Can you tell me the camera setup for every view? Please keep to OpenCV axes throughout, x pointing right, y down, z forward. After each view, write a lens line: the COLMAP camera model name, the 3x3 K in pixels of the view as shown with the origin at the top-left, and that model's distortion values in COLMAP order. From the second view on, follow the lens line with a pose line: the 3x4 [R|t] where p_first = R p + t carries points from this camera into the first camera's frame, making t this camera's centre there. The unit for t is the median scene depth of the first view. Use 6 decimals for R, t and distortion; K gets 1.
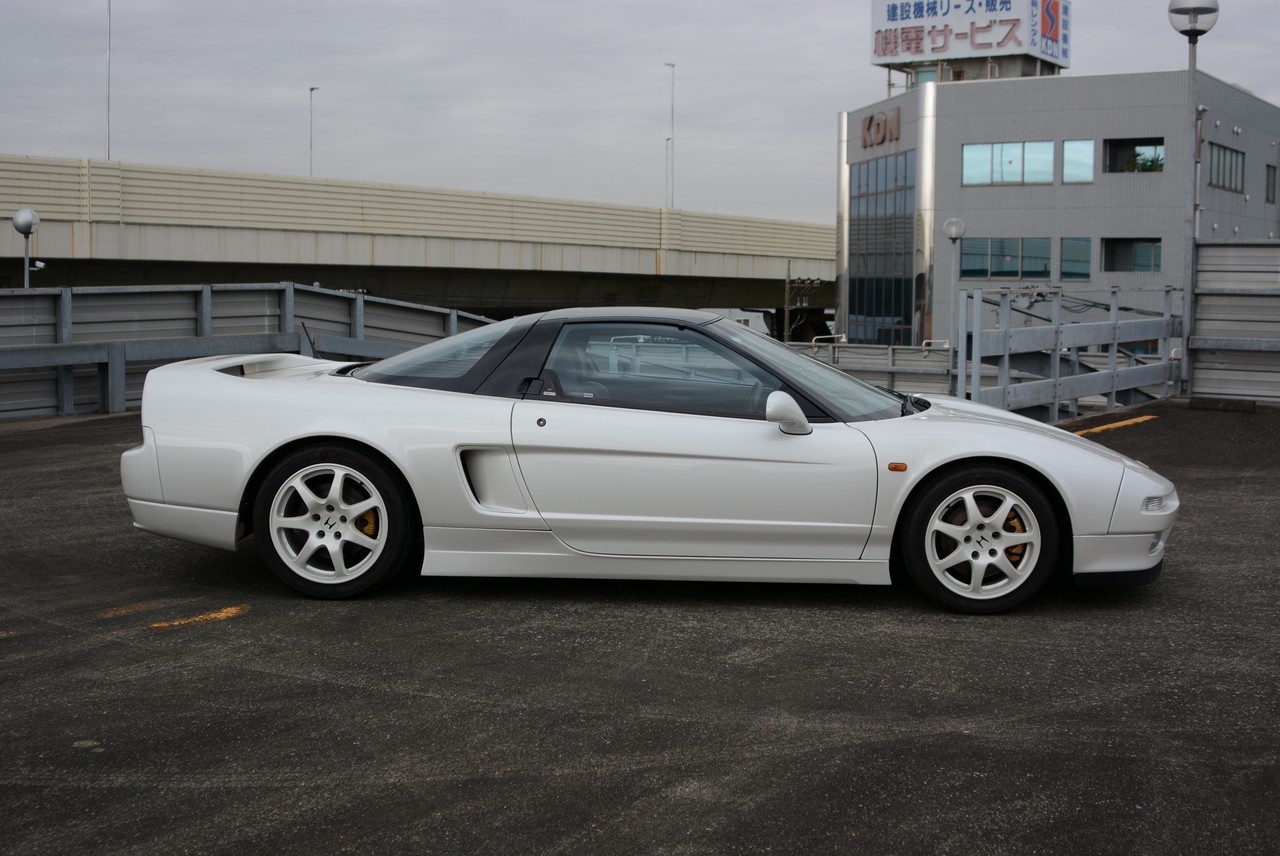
lens RADIAL K [[1552.4, 0, 633.2], [0, 1552.4, 430.0], [0, 0, 1]] dist [-0.124697, 0.000000]
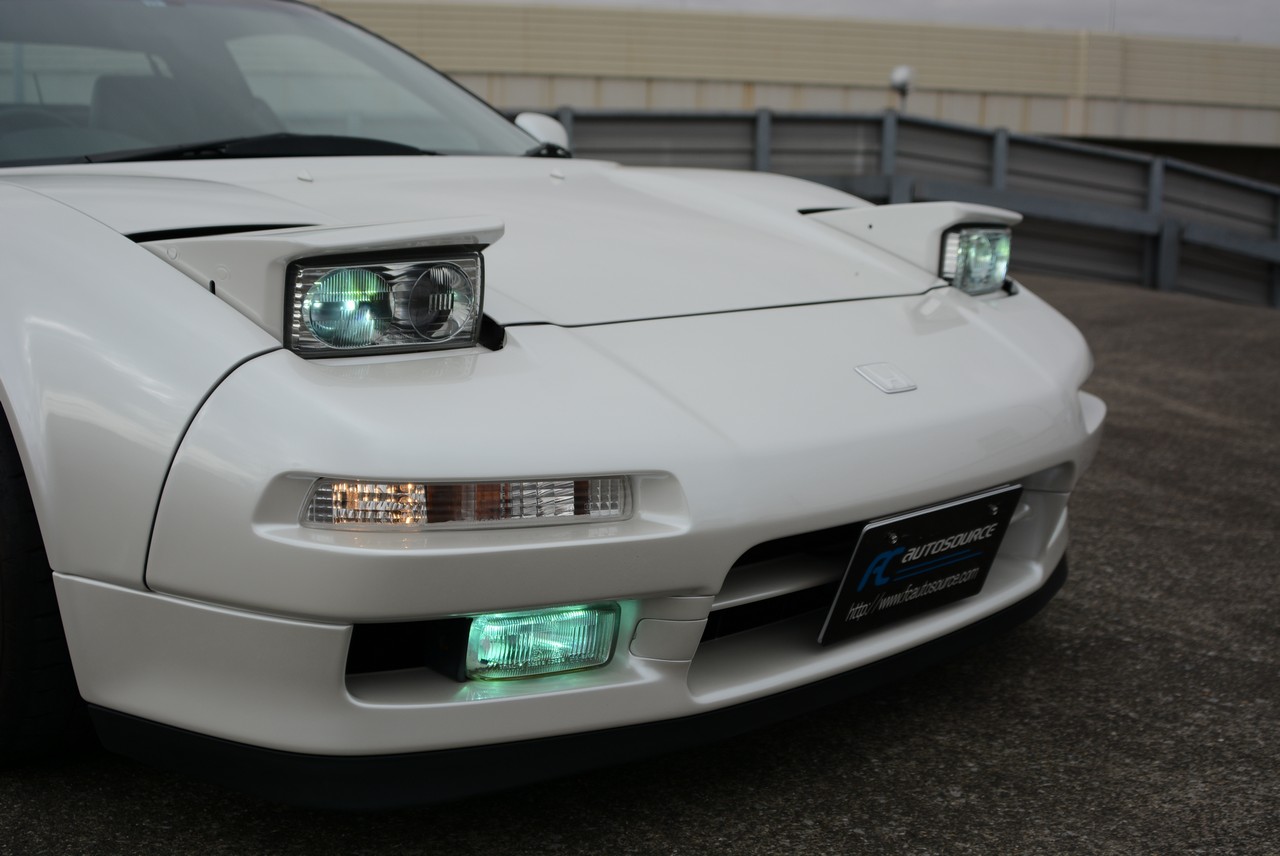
lens RADIAL K [[1552.4, 0, 616.2], [0, 1552.4, 470.4], [0, 0, 1]] dist [-0.124697, 0.000000]
pose [[0.758340, 0.126044, -0.639557, 0.542171], [-0.065939, 0.990928, 0.117107, 0.010157], [0.648515, -0.046636, 0.759772, 0.845942]]
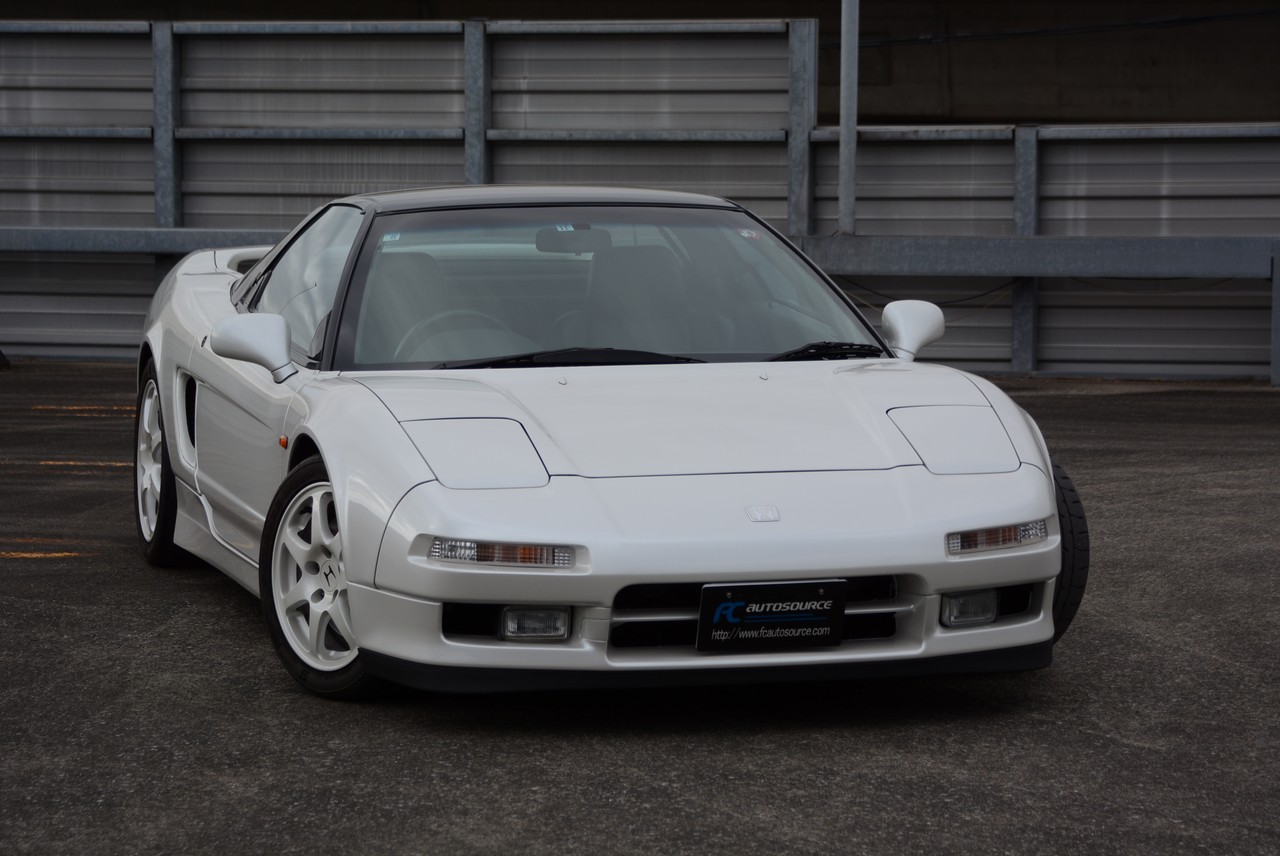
lens RADIAL K [[4229.0, 0, 649.5], [0, 4229.0, 432.8], [0, 0, 1]] dist [0.696623, 0.000000]
pose [[0.327552, 0.081182, -0.941339, 1.858985], [-0.091922, 0.994314, 0.053765, -0.086999], [0.940351, 0.068919, 0.333152, 0.551811]]
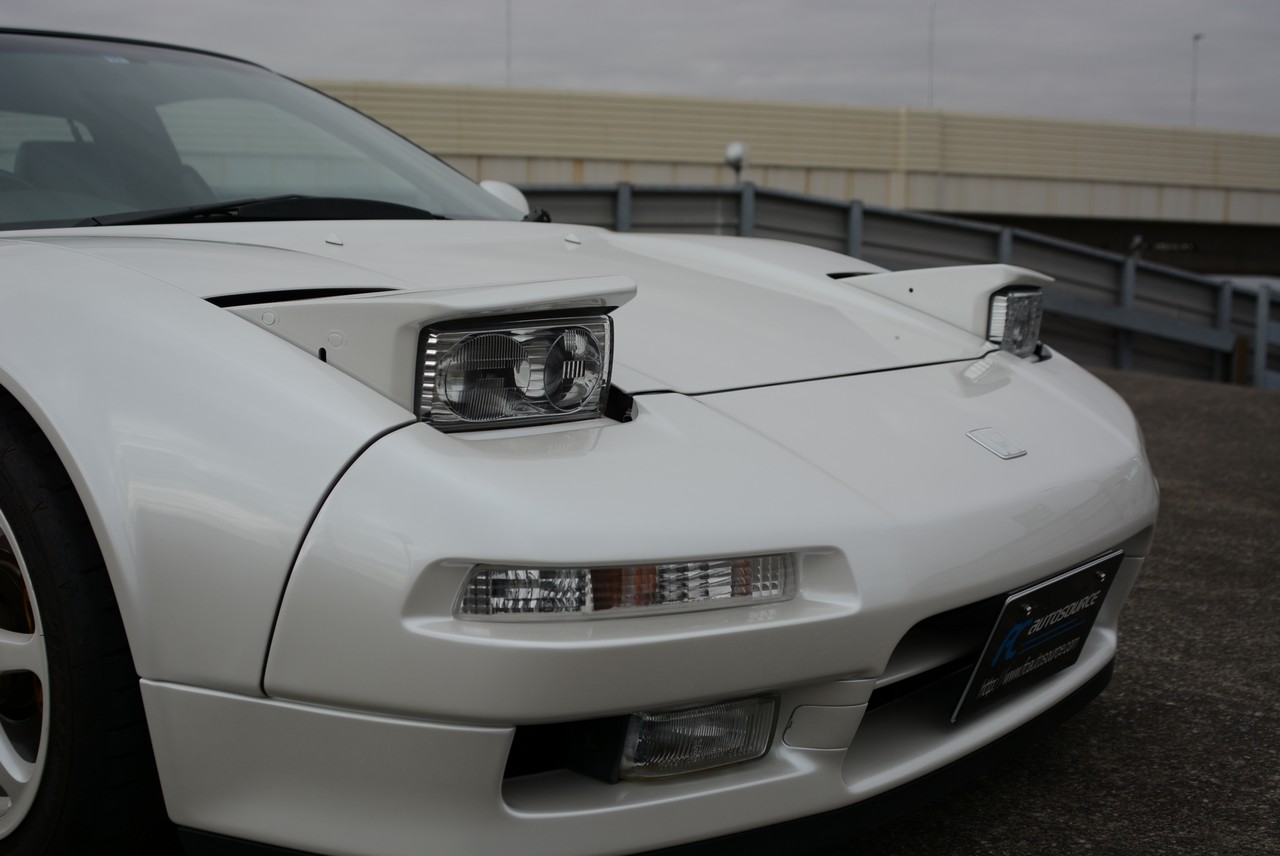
lens RADIAL K [[1552.4, 0, 628.7], [0, 1552.4, 468.0], [0, 0, 1]] dist [-0.124697, 0.000000]
pose [[0.831608, 0.077003, -0.549998, 0.486532], [-0.052590, 0.996810, 0.060042, 0.015177], [0.552867, -0.021007, 0.833005, 0.829254]]
